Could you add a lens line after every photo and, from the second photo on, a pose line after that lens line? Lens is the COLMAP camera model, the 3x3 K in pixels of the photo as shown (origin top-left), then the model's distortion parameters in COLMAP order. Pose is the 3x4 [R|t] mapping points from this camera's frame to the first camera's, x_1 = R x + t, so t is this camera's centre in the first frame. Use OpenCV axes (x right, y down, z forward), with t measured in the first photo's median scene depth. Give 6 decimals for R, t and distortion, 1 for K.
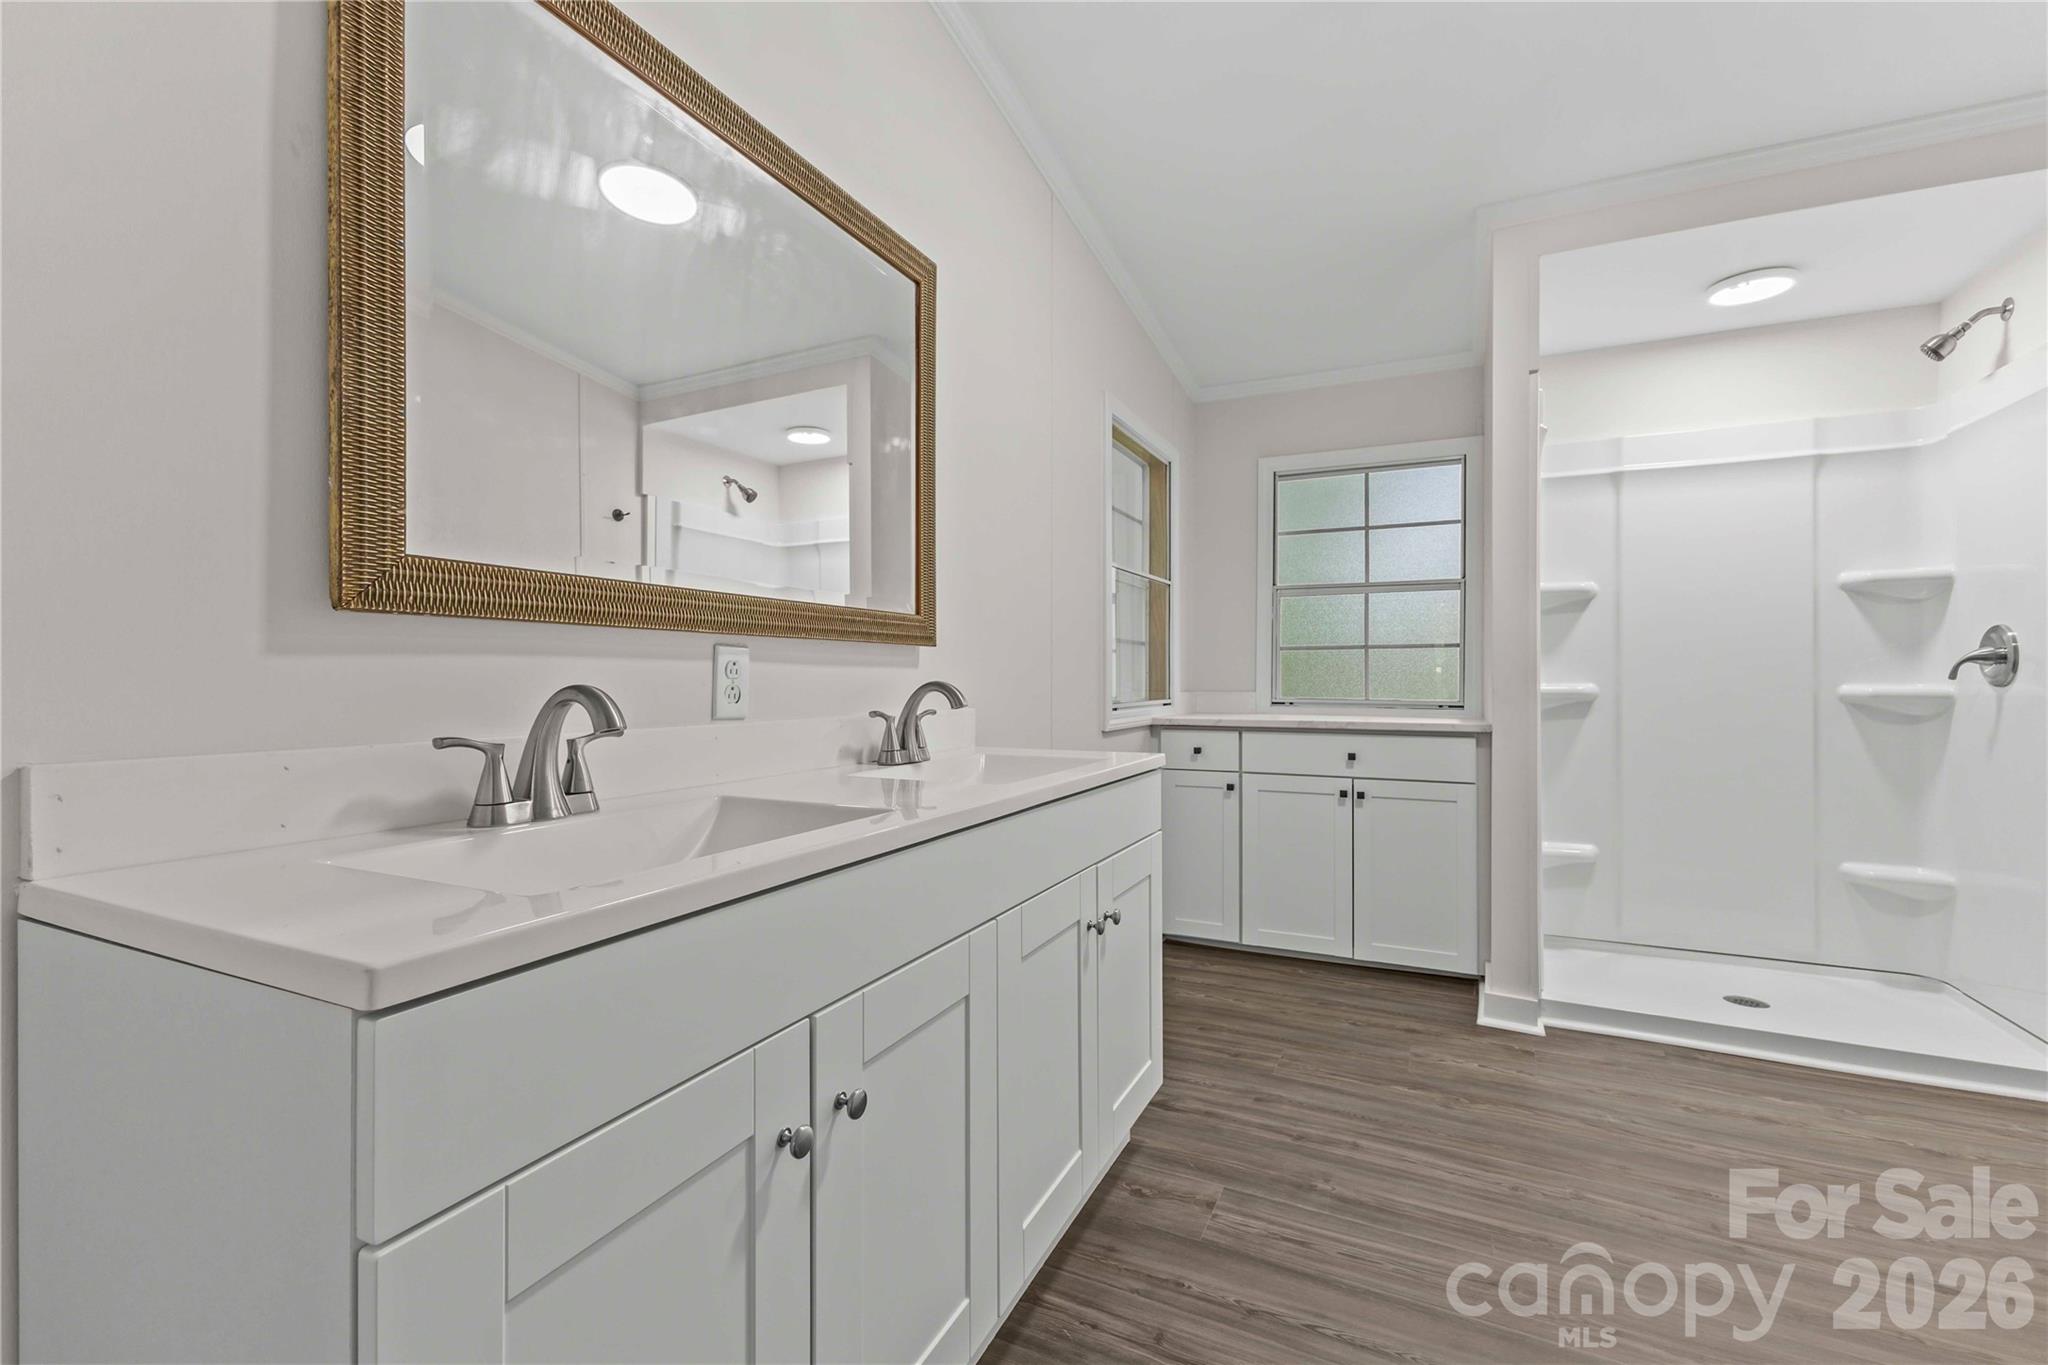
lens RADIAL K [[878.0, 0, 1021.4], [0, 878.0, 676.2], [0, 0, 1]] dist [0.007319, 0.000128]
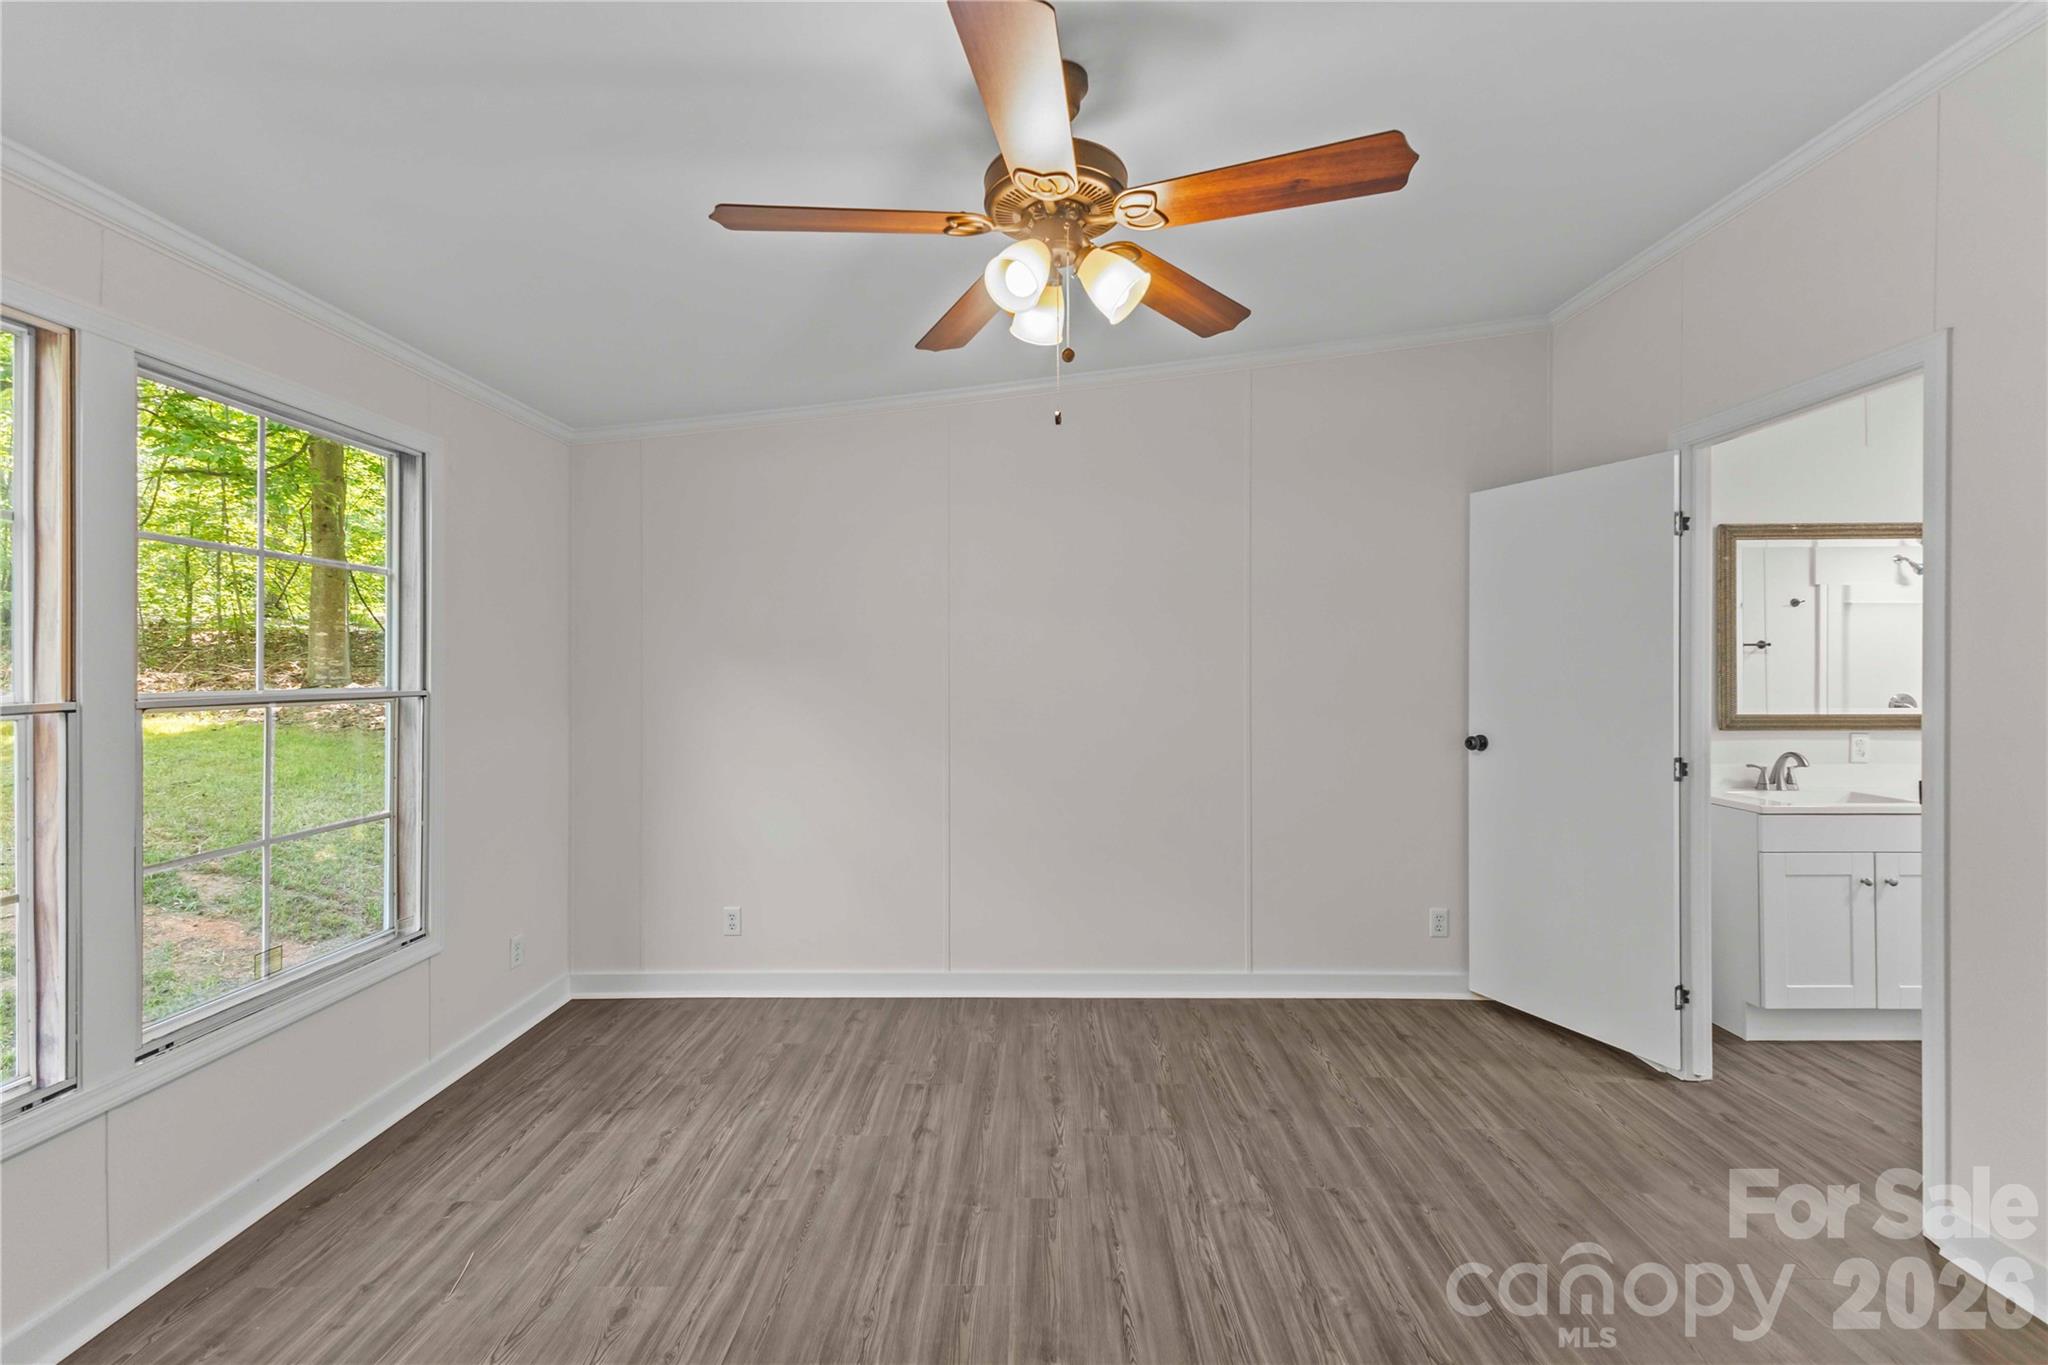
lens RADIAL K [[878.0, 0, 1021.4], [0, 878.0, 676.2], [0, 0, 1]] dist [0.007319, 0.000128]
pose [[0.417784, 0.006064, -0.908526, 1.324259], [0.011671, 0.999859, 0.012041, -0.350659], [0.908471, -0.015634, 0.417655, -3.064108]]
